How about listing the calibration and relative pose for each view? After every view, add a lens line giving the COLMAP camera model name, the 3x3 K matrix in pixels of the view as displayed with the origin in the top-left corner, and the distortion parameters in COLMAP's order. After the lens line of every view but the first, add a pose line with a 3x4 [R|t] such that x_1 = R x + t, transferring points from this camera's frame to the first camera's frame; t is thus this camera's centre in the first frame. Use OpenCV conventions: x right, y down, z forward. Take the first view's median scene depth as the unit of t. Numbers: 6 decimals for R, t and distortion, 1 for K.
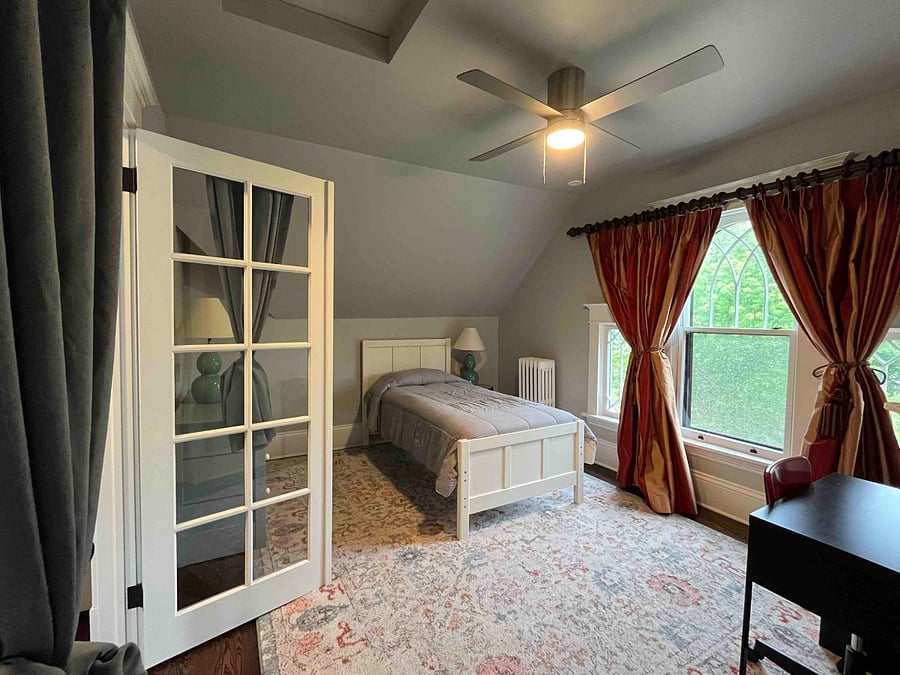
lens RADIAL K [[403.6, 0, 441.3], [0, 403.6, 329.8], [0, 0, 1]] dist [0.011494, -0.000024]
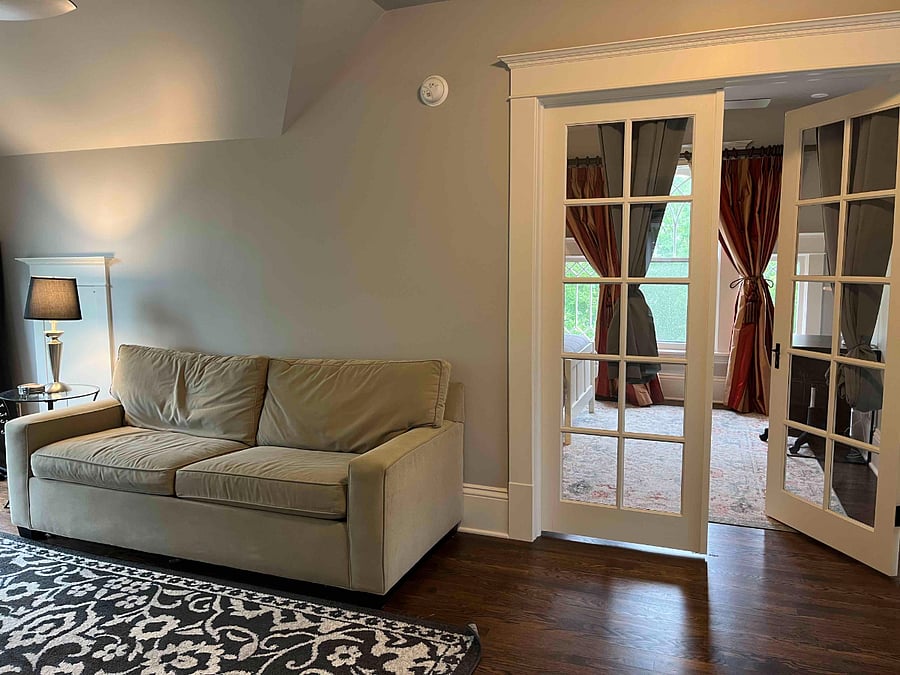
lens RADIAL K [[680.2, 0, 449.7], [0, 680.2, 328.1], [0, 0, 1]] dist [0.050695, -0.080019]
pose [[0.754043, -0.069082, 0.653182, -1.805922], [0.031558, 0.997116, 0.069027, 0.064637], [-0.656067, -0.031437, 0.754048, -0.268154]]
